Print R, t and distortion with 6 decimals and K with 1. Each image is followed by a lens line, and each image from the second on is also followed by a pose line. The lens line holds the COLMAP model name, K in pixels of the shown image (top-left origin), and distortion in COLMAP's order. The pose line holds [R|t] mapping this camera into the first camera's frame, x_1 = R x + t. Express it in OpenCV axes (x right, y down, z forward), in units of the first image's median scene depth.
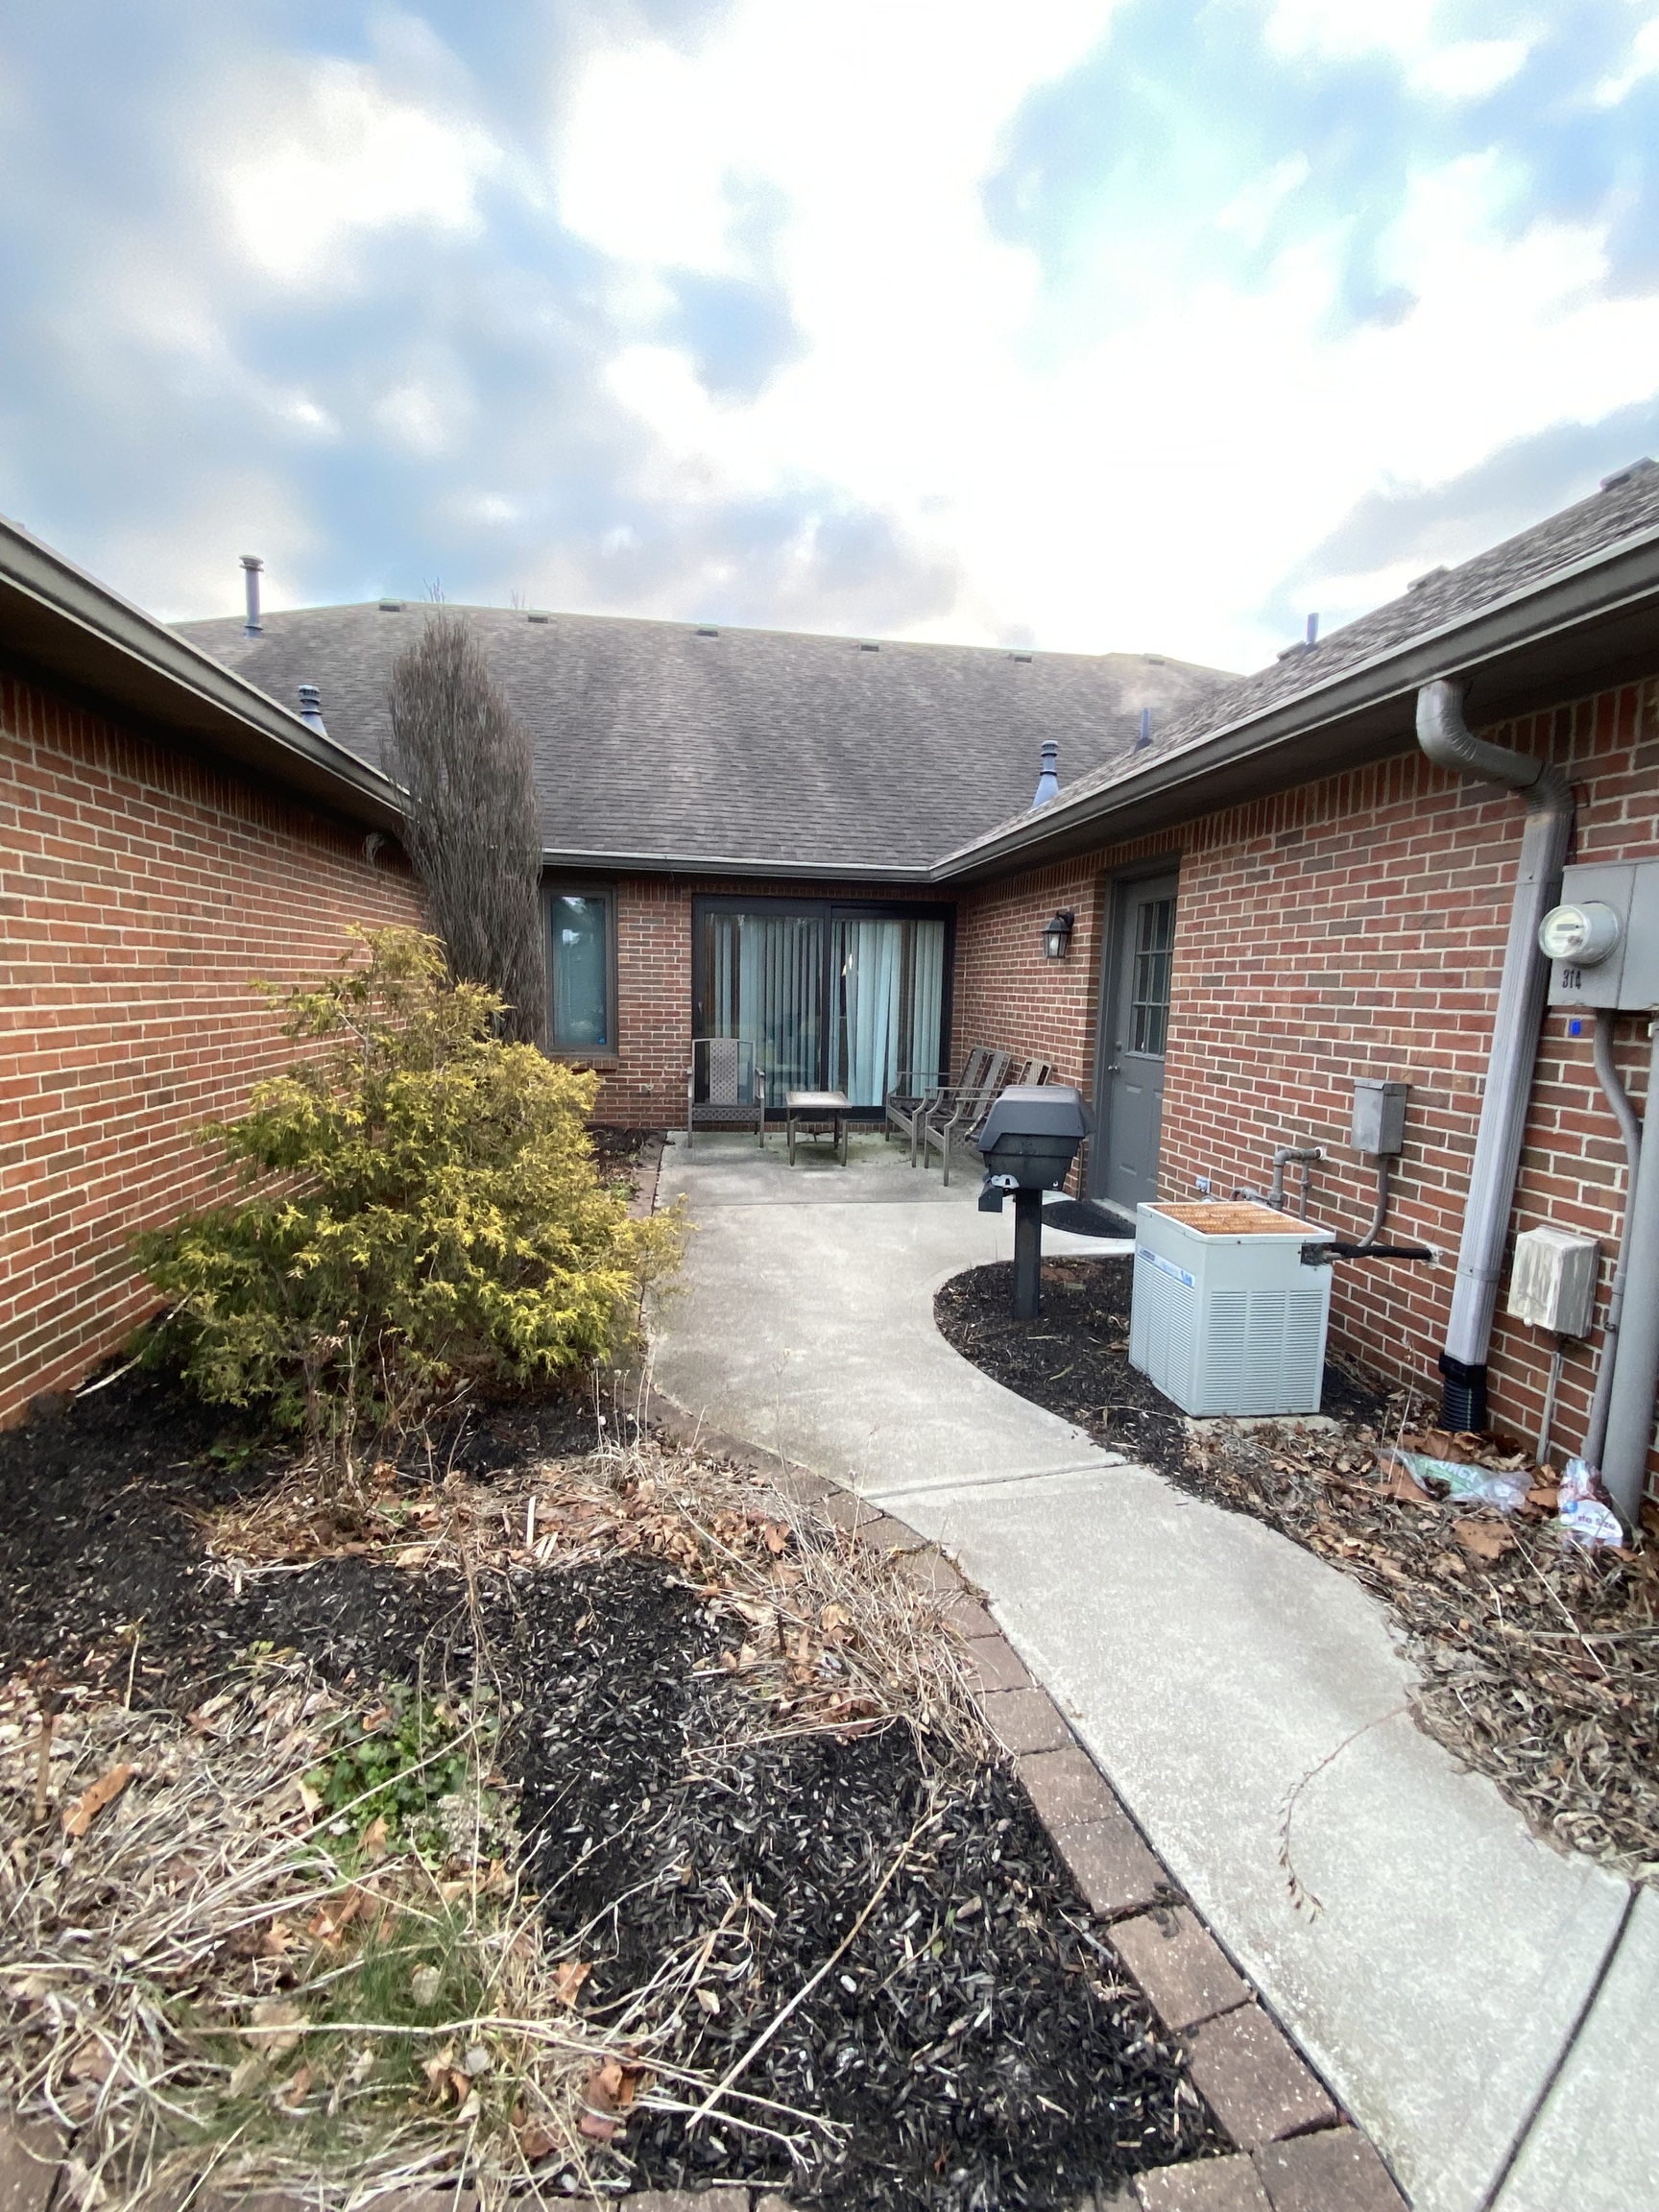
lens RADIAL K [[920.2, 0, 829.5], [0, 920.2, 1106.0], [0, 0, 1]] dist [0.019914, -0.020001]
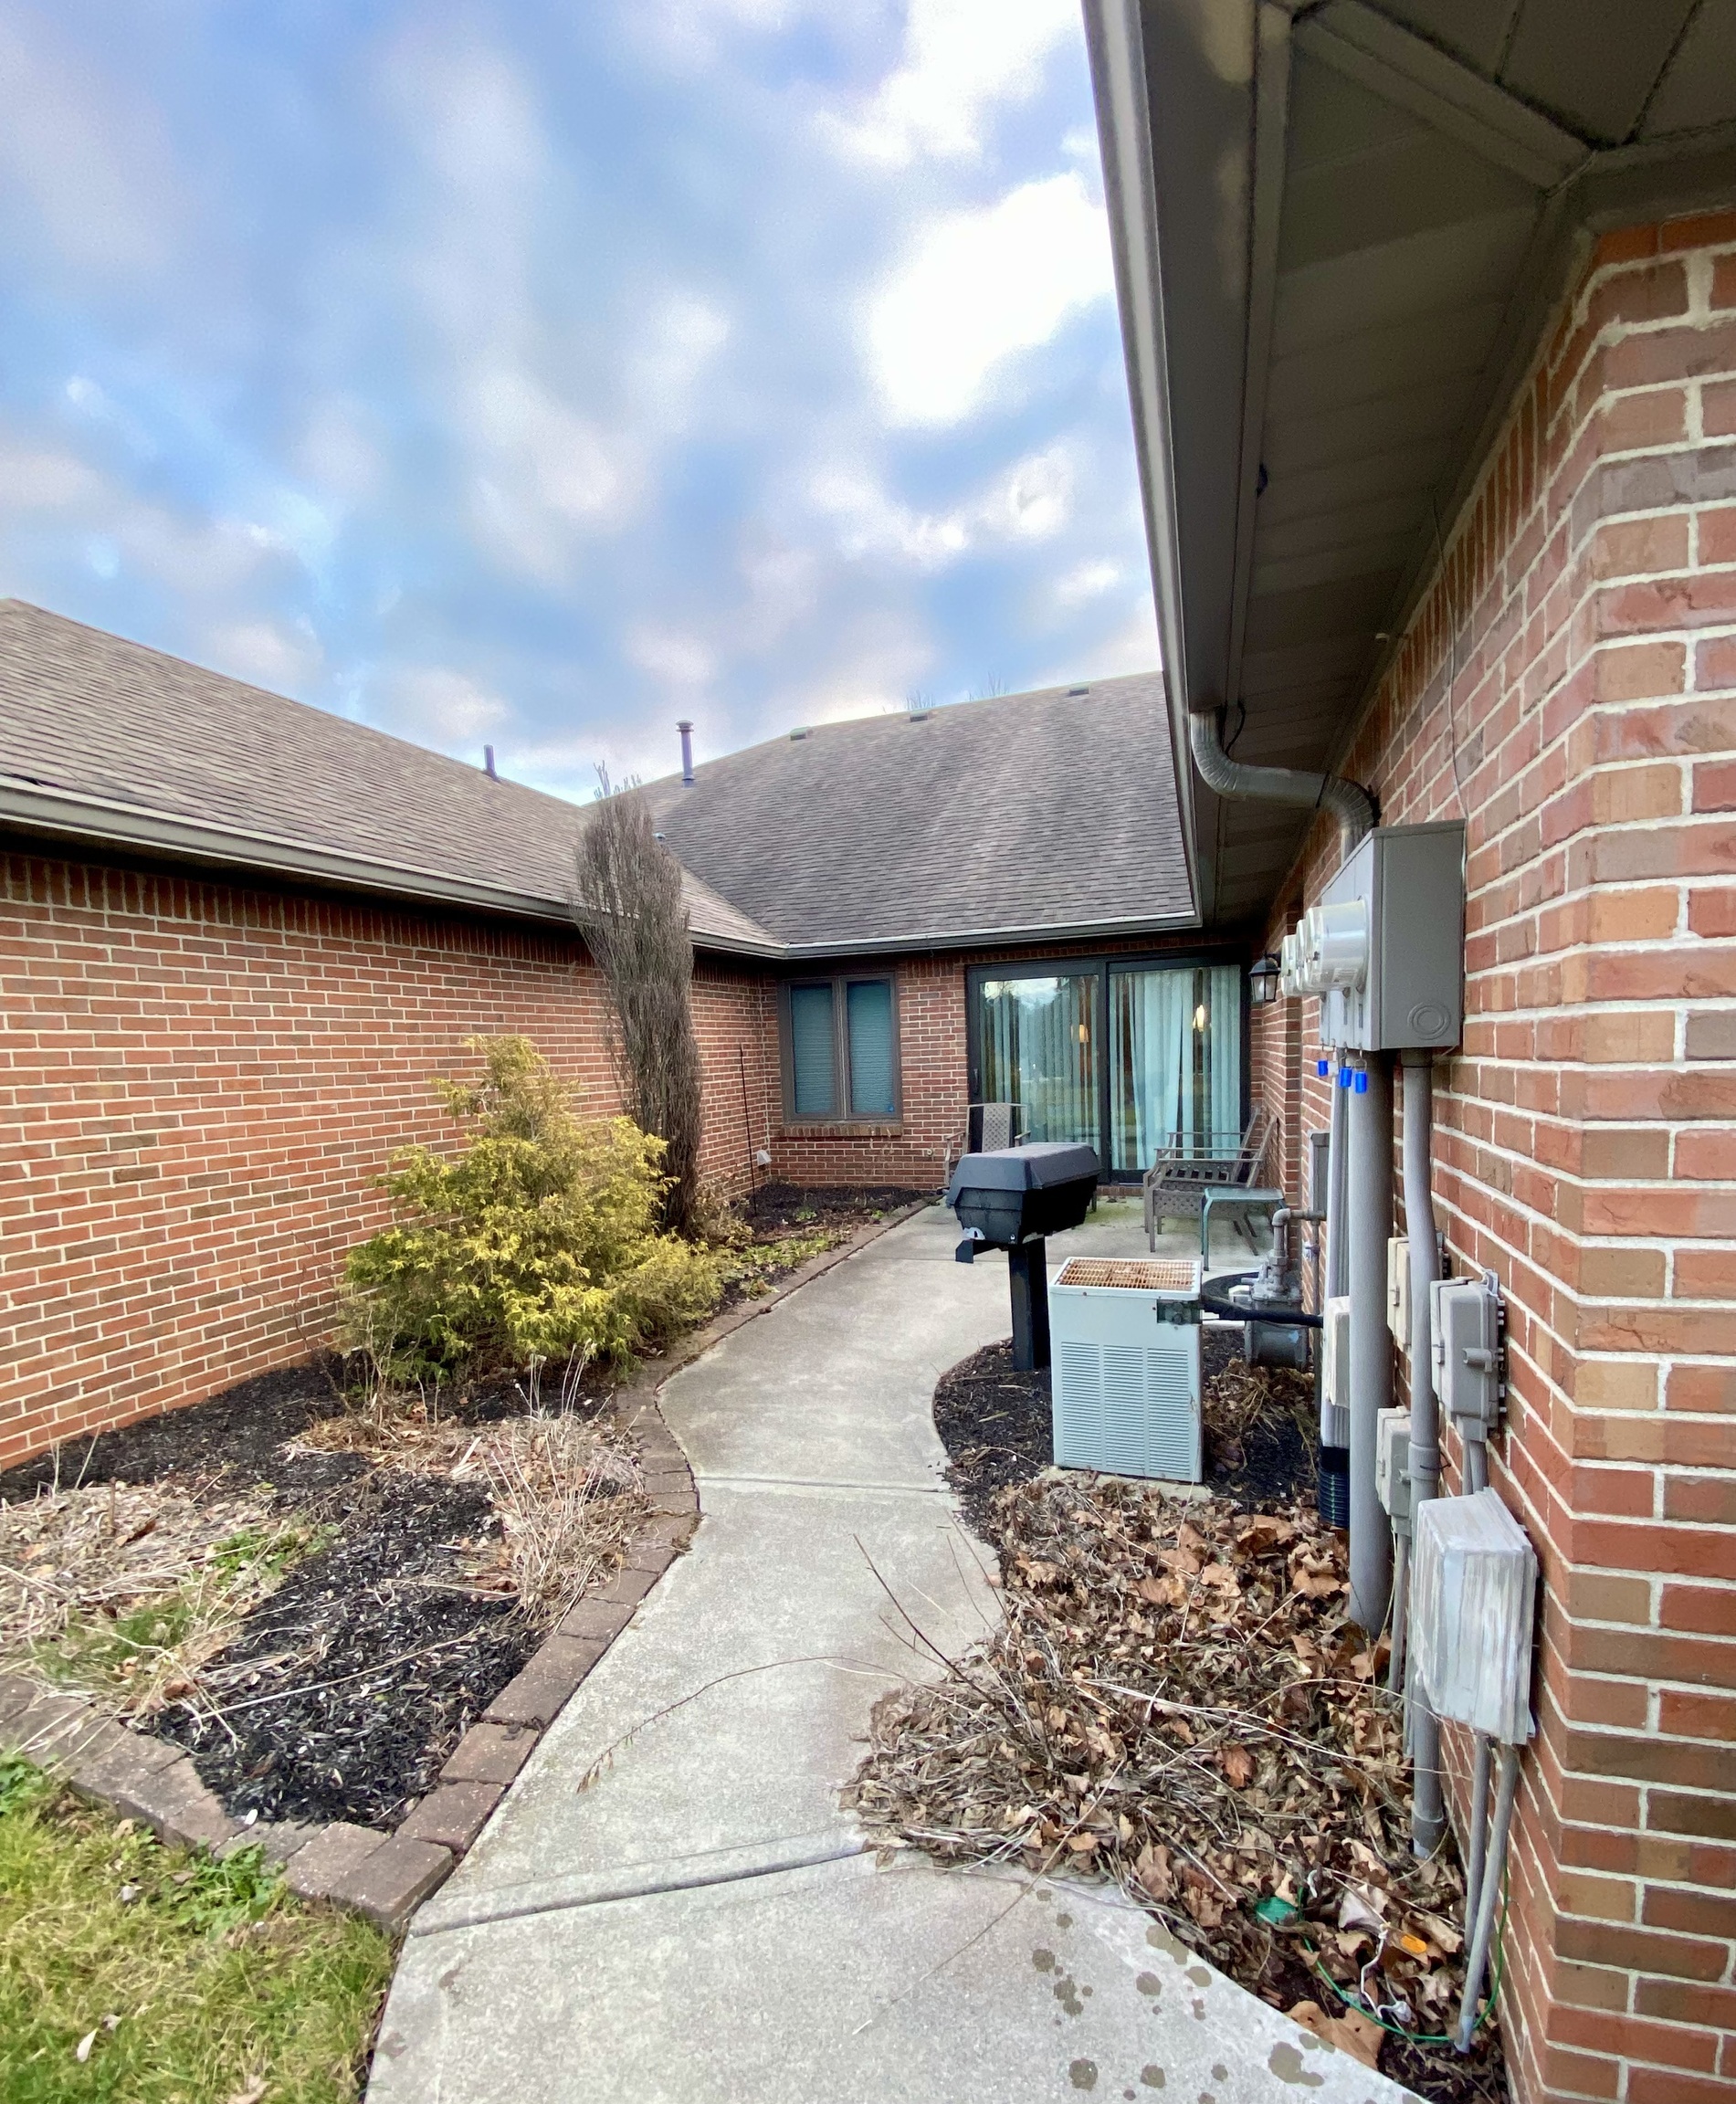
lens RADIAL K [[956.0, 0, 871.2], [0, 956.0, 1152.2], [0, 0, 1]] dist [0.041393, -0.038835]
pose [[0.889639, -0.011858, -0.456511, 0.646715], [0.001015, 0.999712, -0.023990, 0.017170], [0.456664, 0.020879, 0.889394, -0.031260]]
